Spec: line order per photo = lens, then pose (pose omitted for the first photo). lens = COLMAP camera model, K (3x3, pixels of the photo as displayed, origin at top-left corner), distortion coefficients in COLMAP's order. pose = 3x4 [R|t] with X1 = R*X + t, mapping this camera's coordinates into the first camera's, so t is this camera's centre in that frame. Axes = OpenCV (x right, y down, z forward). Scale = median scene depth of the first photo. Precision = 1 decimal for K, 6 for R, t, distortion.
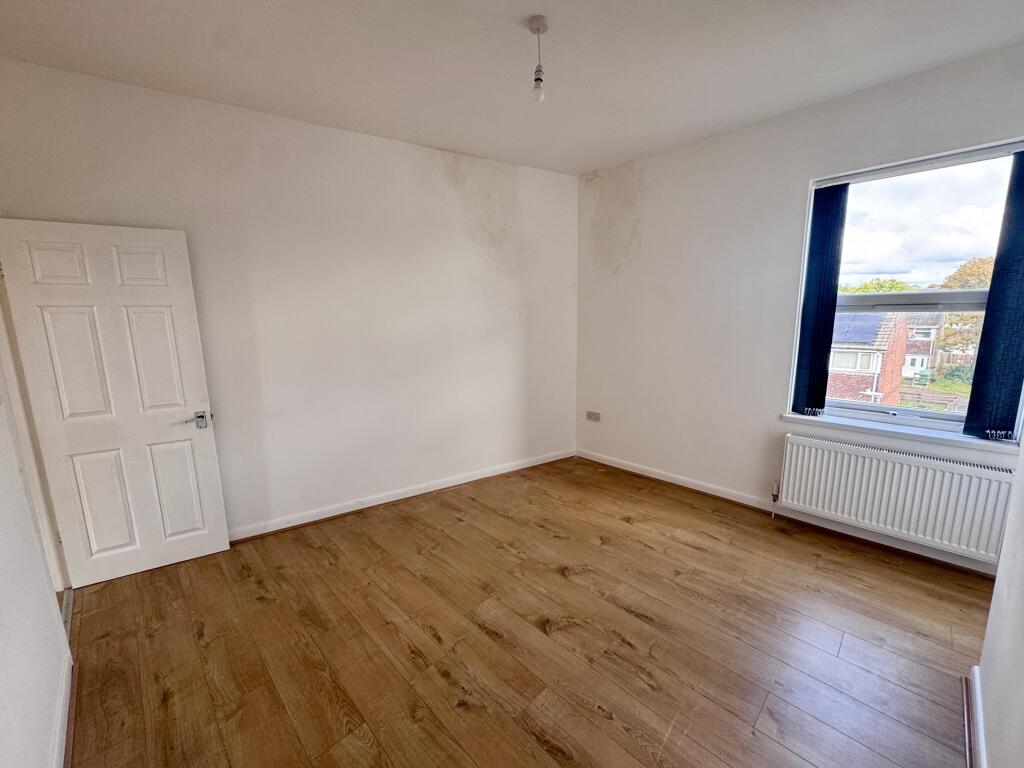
lens RADIAL K [[407.3, 0, 512.0], [0, 407.3, 384.0], [0, 0, 1]] dist [-0.000404, 0.000427]
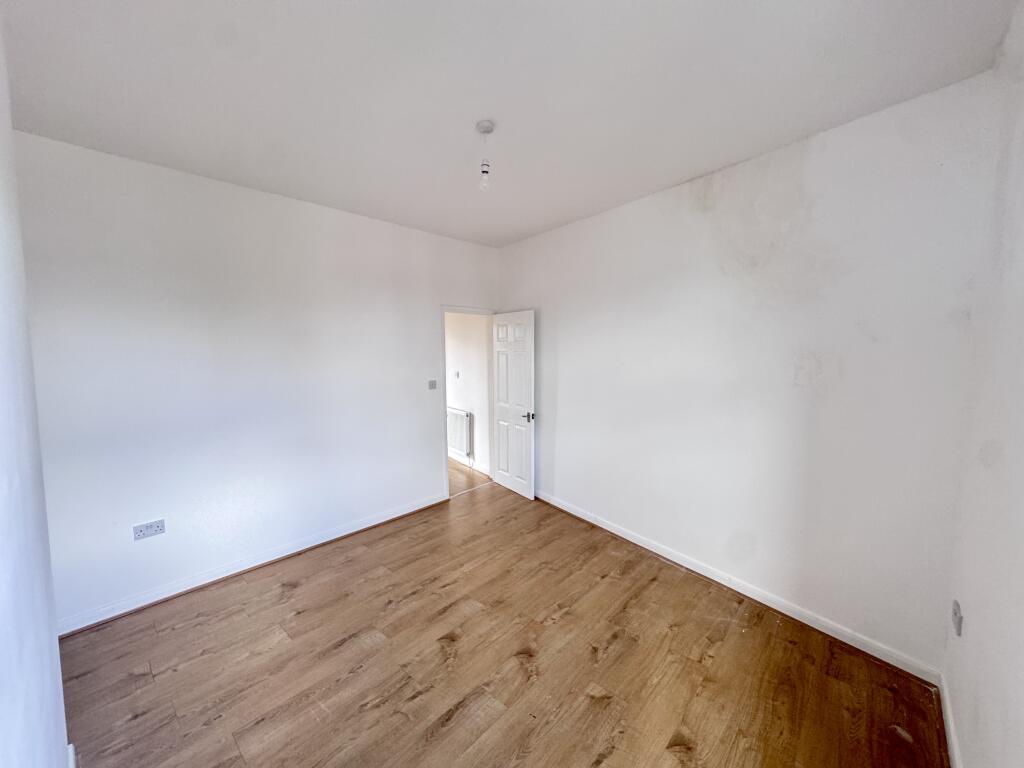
lens RADIAL K [[407.3, 0, 512.0], [0, 407.3, 384.0], [0, 0, 1]] dist [-0.000404, 0.000427]
pose [[0.062114, 0.103583, -0.992679, 0.881408], [-0.167476, 0.981579, 0.091945, -0.187218], [0.983917, 0.160539, 0.078318, 0.741125]]
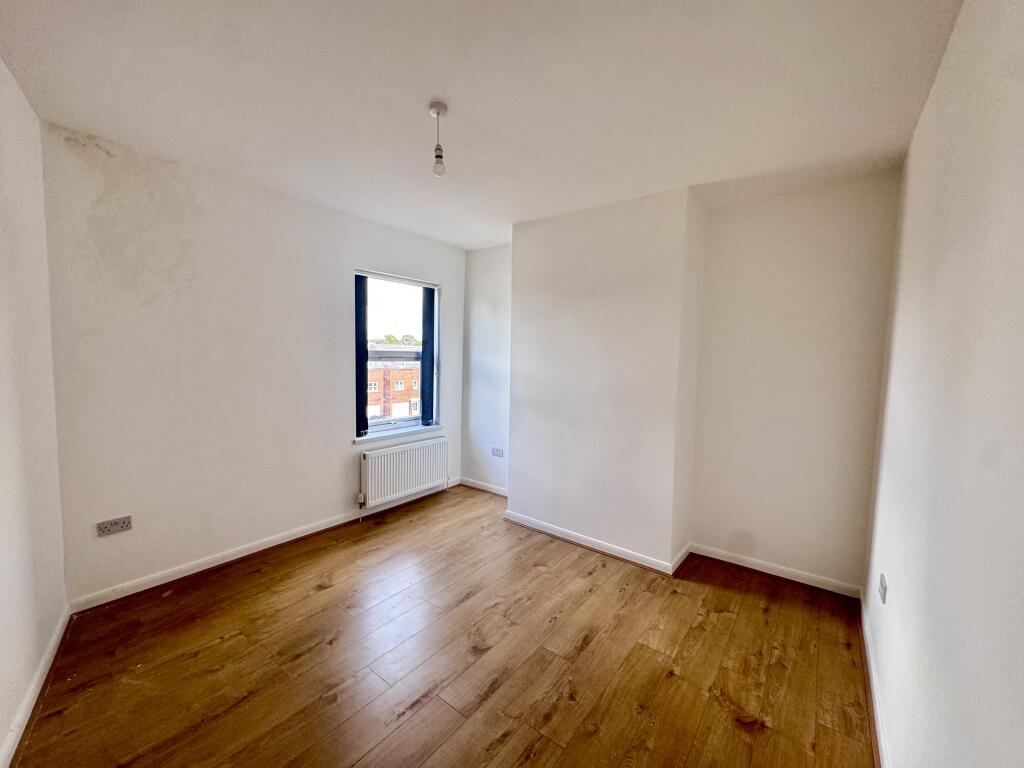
lens RADIAL K [[407.3, 0, 512.0], [0, 407.3, 384.0], [0, 0, 1]] dist [-0.000404, 0.000427]
pose [[-0.136760, -0.057426, 0.988938, -0.739546], [0.152317, 0.985227, 0.078274, -0.137424], [-0.978824, 0.161337, -0.125993, 0.715680]]
